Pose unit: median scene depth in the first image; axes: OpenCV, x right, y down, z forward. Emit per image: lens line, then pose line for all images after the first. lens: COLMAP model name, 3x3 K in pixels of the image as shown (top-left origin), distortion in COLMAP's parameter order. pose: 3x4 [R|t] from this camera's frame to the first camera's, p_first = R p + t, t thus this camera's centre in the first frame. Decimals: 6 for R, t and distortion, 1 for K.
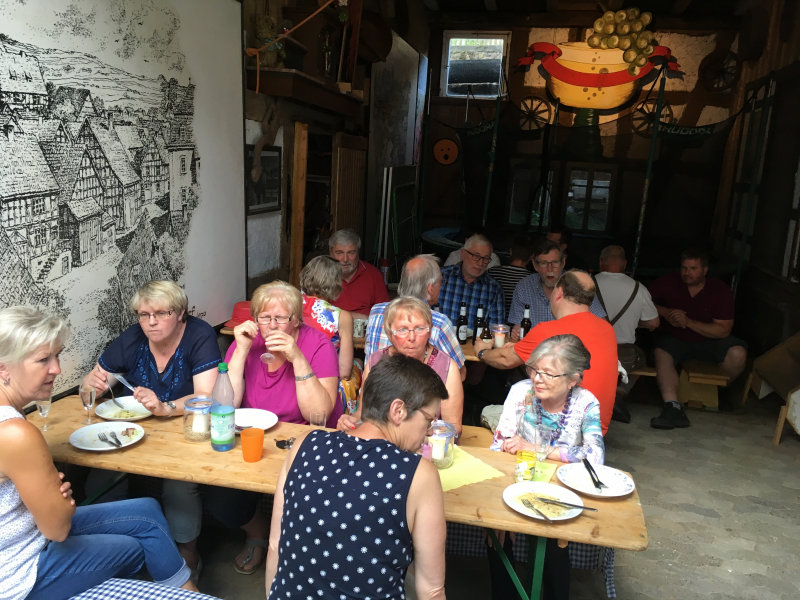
lens RADIAL K [[687.3, 0, 400.0], [0, 687.3, 300.0], [0, 0, 1]] dist [0.118067, -0.161404]
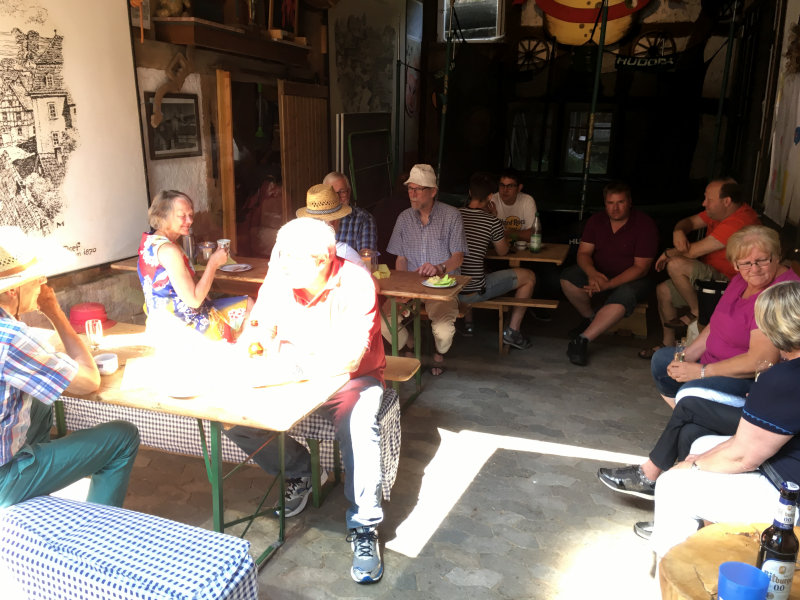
lens RADIAL K [[687.3, 0, 400.0], [0, 687.3, 300.0], [0, 0, 1]] dist [0.118067, -0.161404]
pose [[0.991176, -0.008403, -0.132283, 0.298856], [0.015934, 0.998305, 0.055972, 0.039295], [0.131589, -0.057585, 0.989630, -0.026613]]
